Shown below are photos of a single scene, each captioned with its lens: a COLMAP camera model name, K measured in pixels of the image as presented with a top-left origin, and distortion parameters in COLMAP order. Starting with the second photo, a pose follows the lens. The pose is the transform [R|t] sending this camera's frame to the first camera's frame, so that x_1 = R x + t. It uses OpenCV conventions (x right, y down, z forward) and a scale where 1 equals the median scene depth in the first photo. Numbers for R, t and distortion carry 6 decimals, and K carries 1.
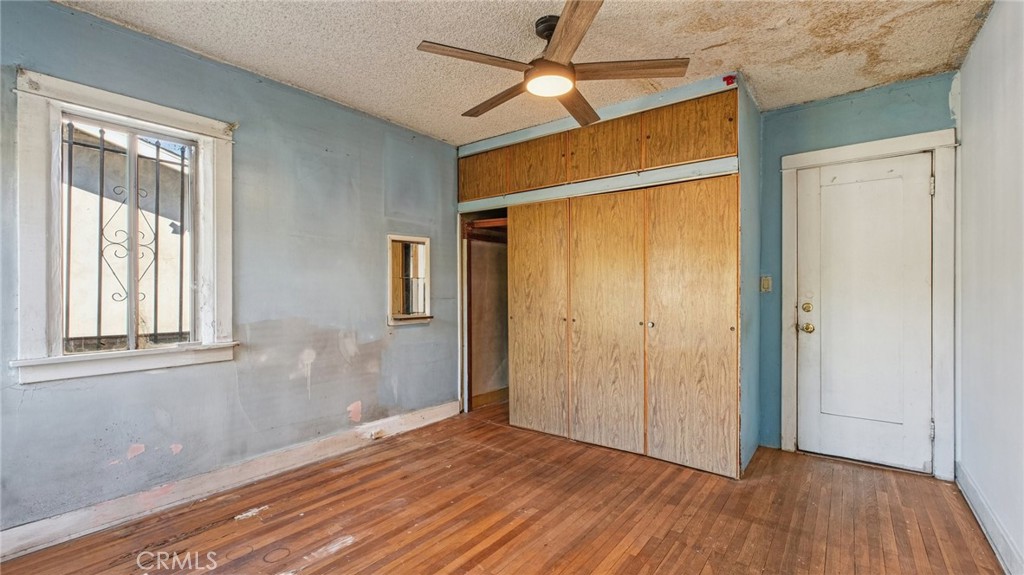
lens RADIAL K [[442.7, 0, 515.4], [0, 442.7, 290.2], [0, 0, 1]] dist [0.000298, -0.001101]
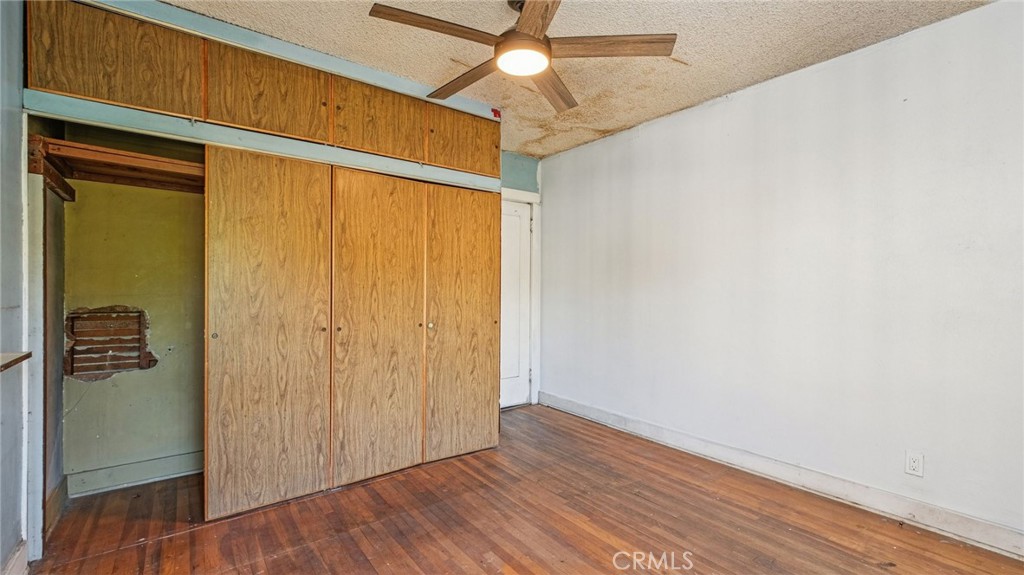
lens RADIAL K [[442.7, 0, 516.0], [0, 442.7, 287.9], [0, 0, 1]] dist [0.000298, -0.001101]
pose [[0.256681, 0.002788, 0.966492, -0.581540], [-0.006288, 0.999979, -0.001214, -0.003710], [-0.966476, -0.005766, 0.256694, 0.572354]]
